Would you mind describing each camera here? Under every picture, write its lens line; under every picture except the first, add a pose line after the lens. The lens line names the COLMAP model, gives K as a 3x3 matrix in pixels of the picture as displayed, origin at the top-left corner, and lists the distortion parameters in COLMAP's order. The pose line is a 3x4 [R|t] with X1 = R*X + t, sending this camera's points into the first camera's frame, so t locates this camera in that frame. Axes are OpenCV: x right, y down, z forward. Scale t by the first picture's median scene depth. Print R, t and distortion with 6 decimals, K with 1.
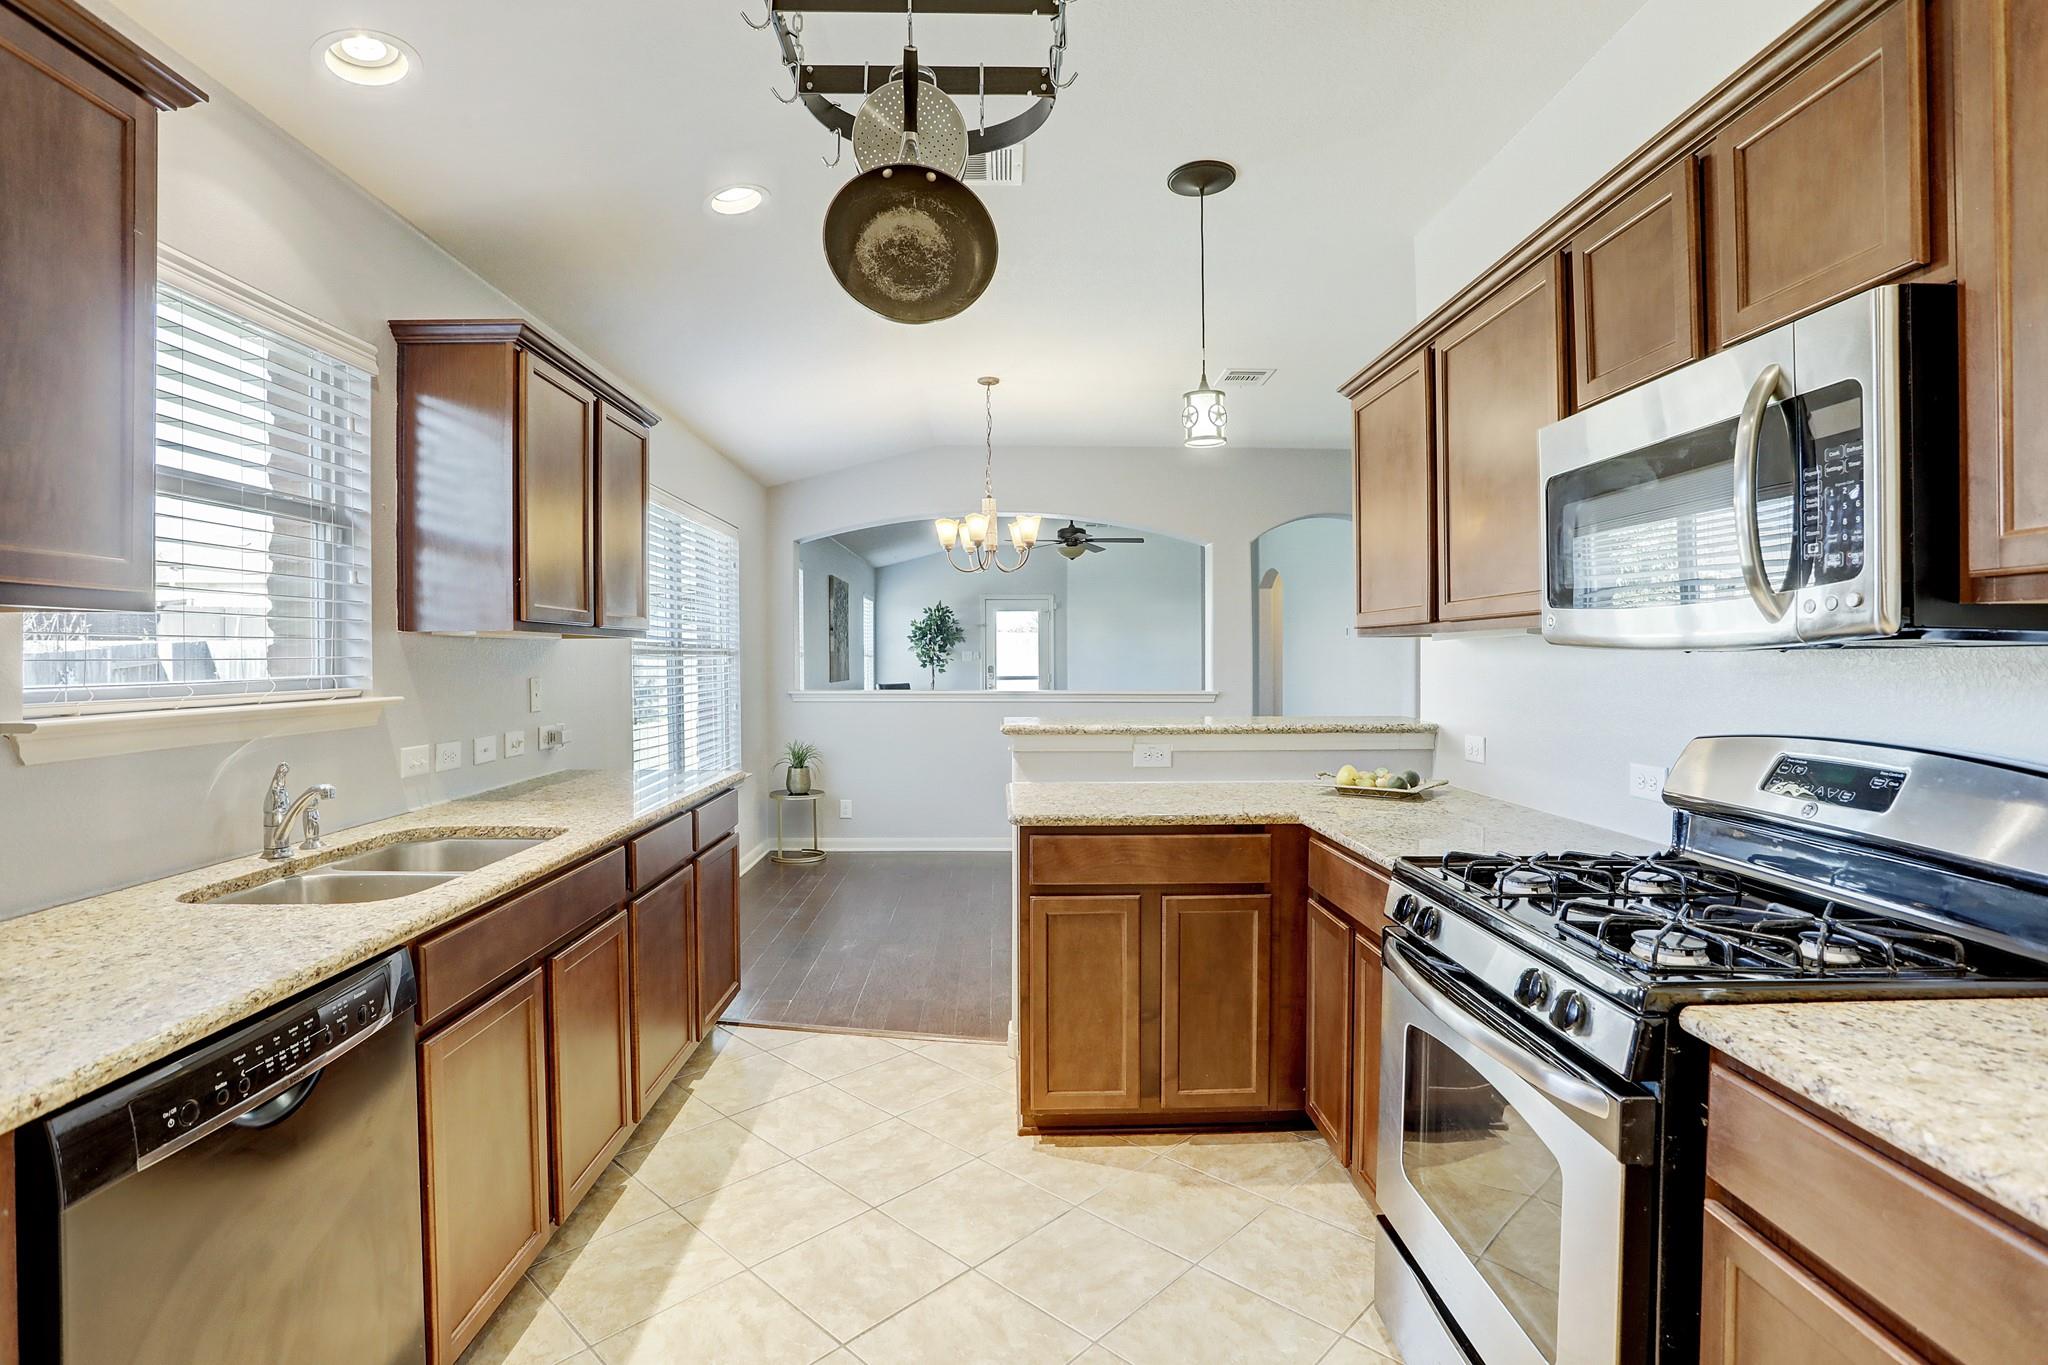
lens RADIAL K [[1001.4, 0, 1017.4], [0, 1001.4, 661.0], [0, 0, 1]] dist [-0.056297, 0.019811]
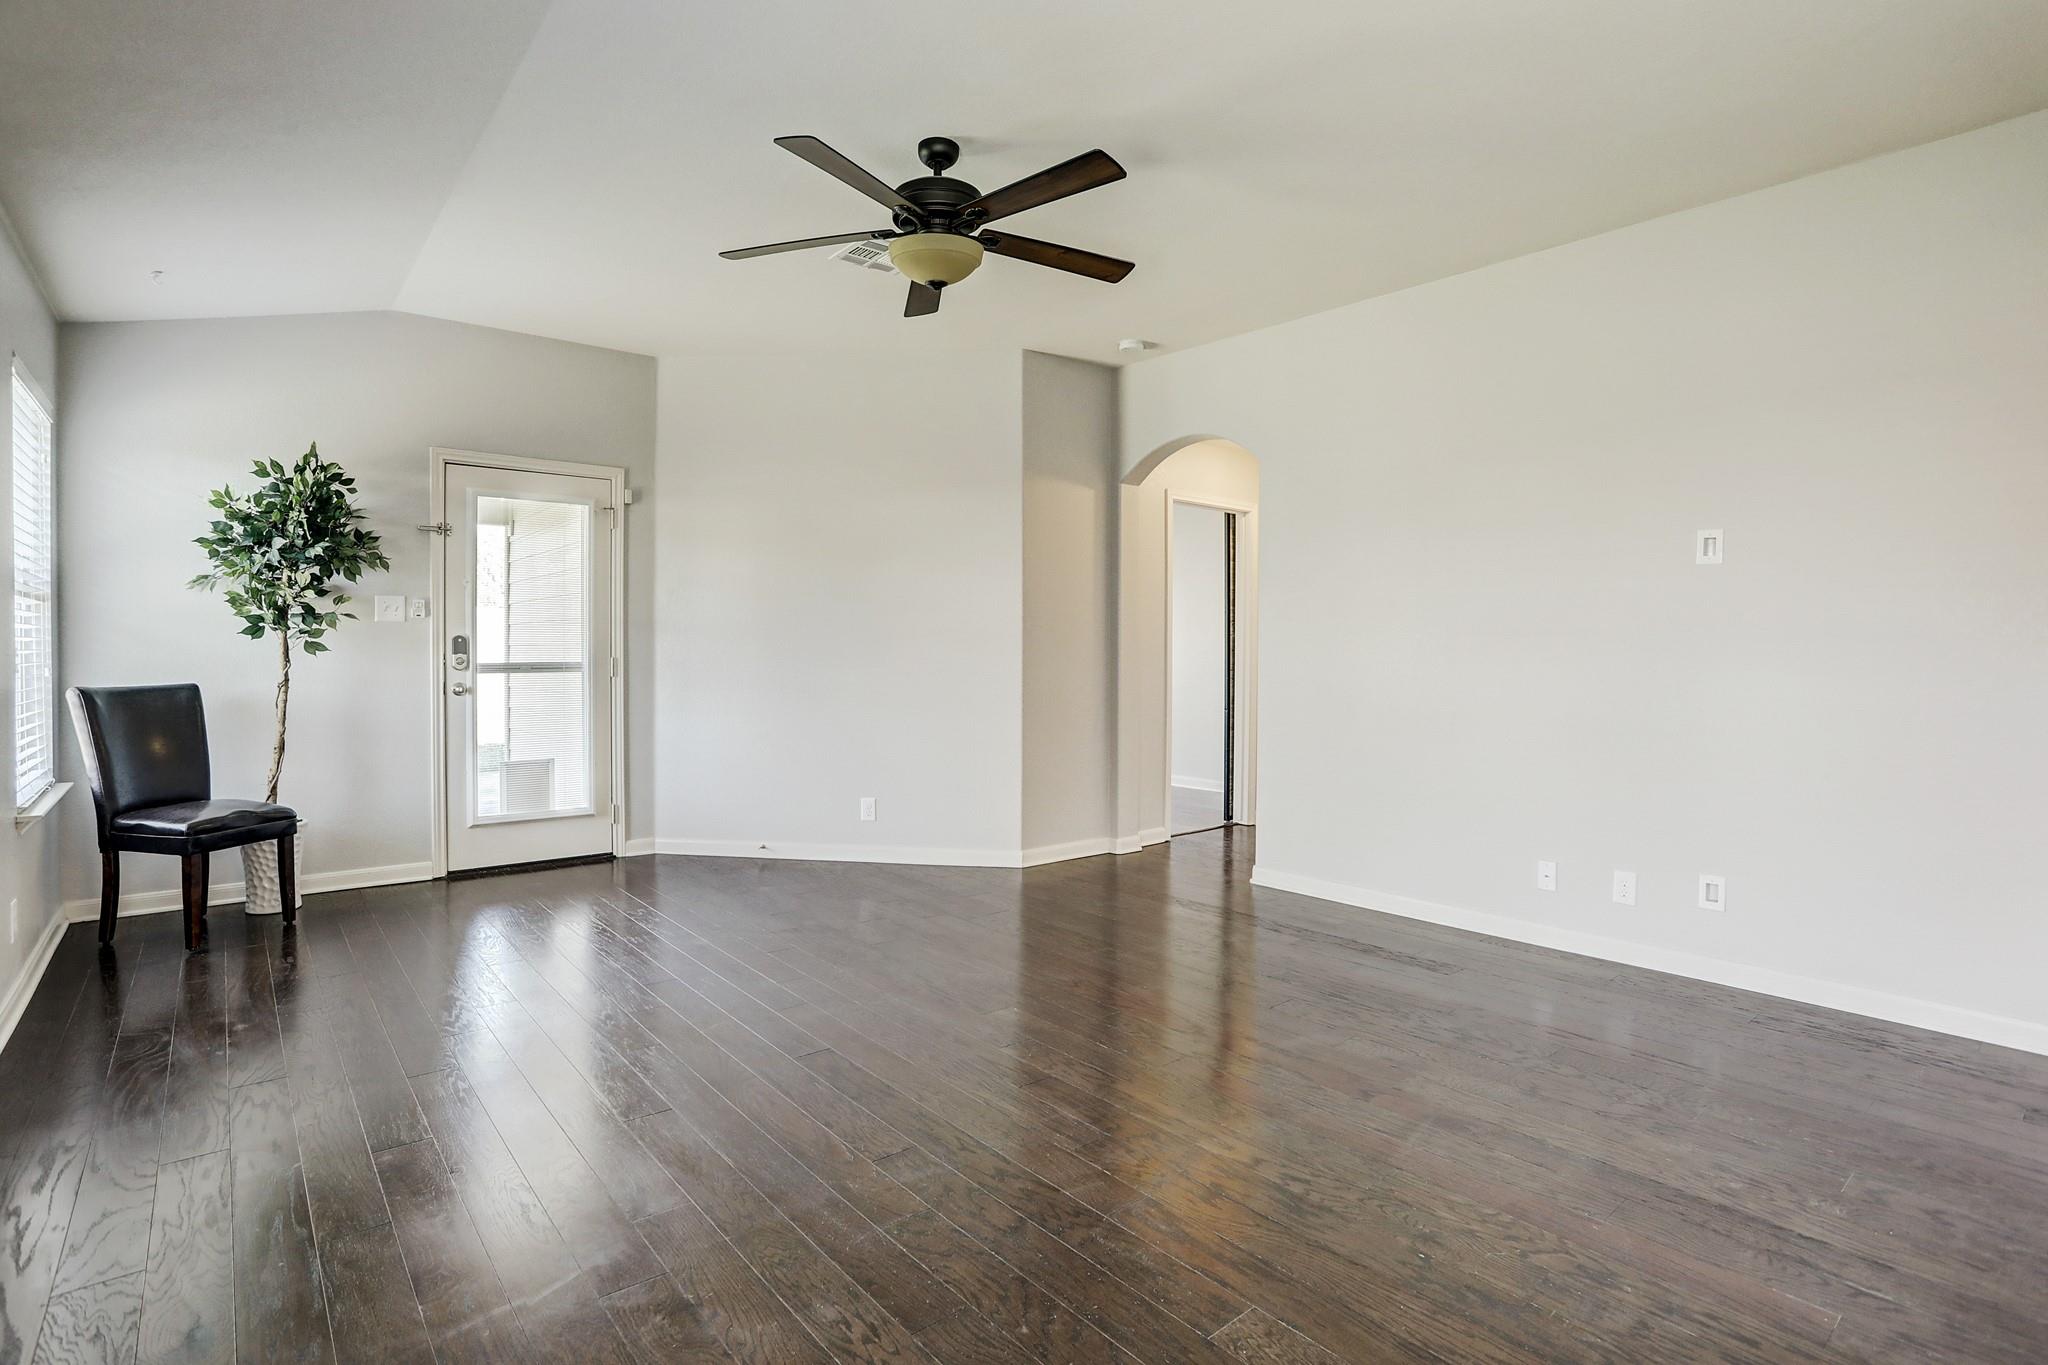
lens RADIAL K [[1001.4, 0, 1017.4], [0, 1001.4, 661.0], [0, 0, 1]] dist [-0.056297, 0.019811]
pose [[0.785305, -0.002805, 0.619103, -0.096572], [-0.001989, 0.999973, 0.007053, 0.011954], [-0.619106, -0.006770, 0.785278, 0.595547]]
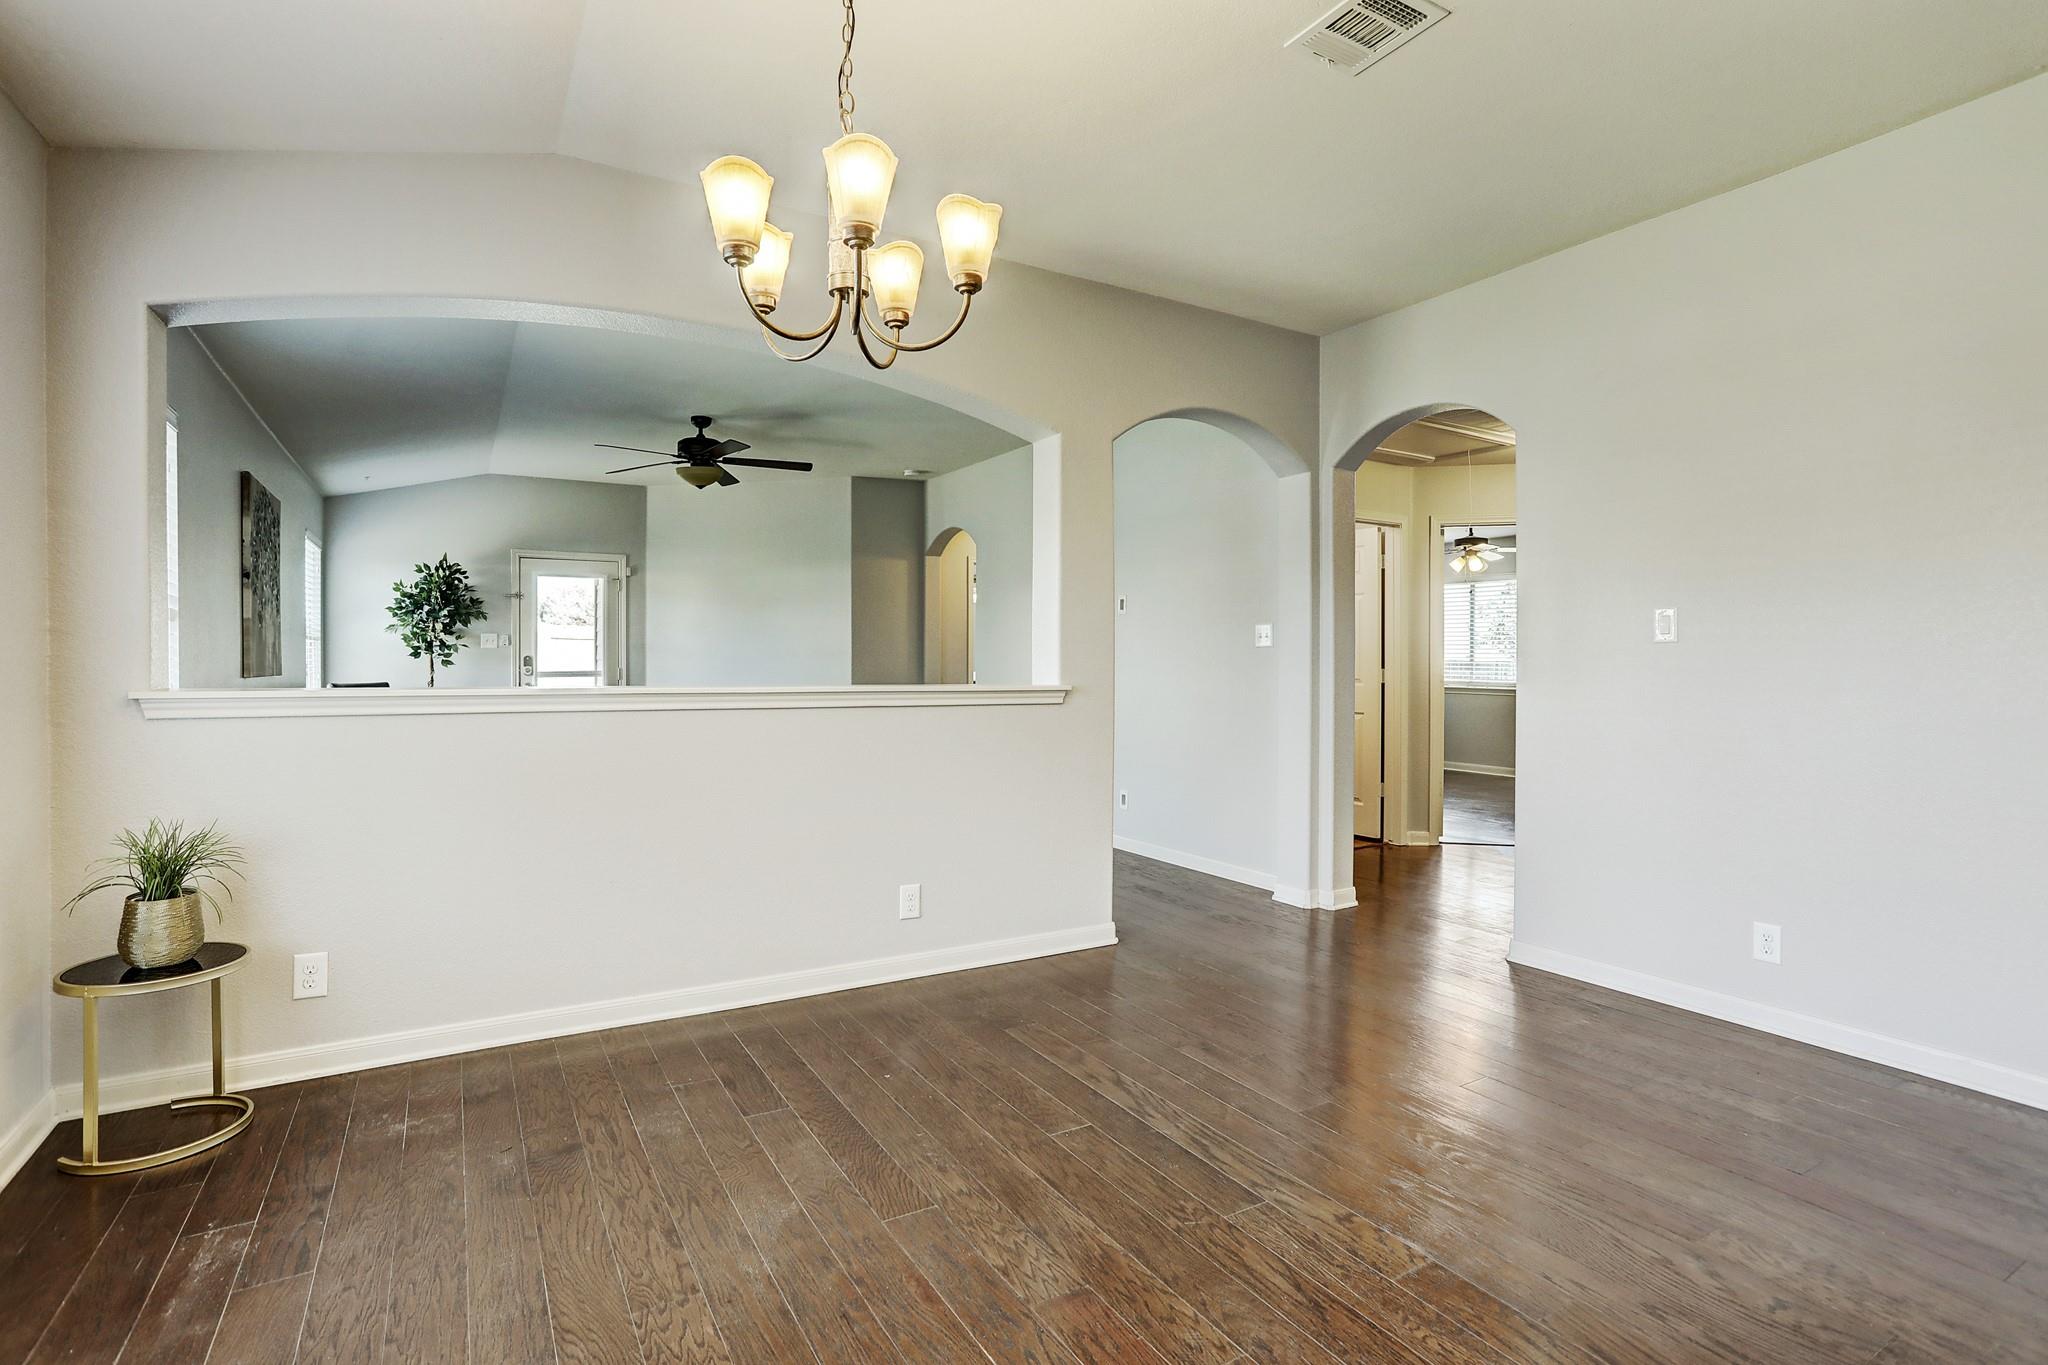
lens RADIAL K [[987.6, 0, 1022.2], [0, 987.6, 658.9], [0, 0, 1]] dist [-0.054080, 0.026979]
pose [[0.871933, 0.001784, 0.489622, -0.060488], [0.000799, 0.999987, -0.005067, 0.010980], [-0.489625, 0.004809, 0.871920, 0.278777]]
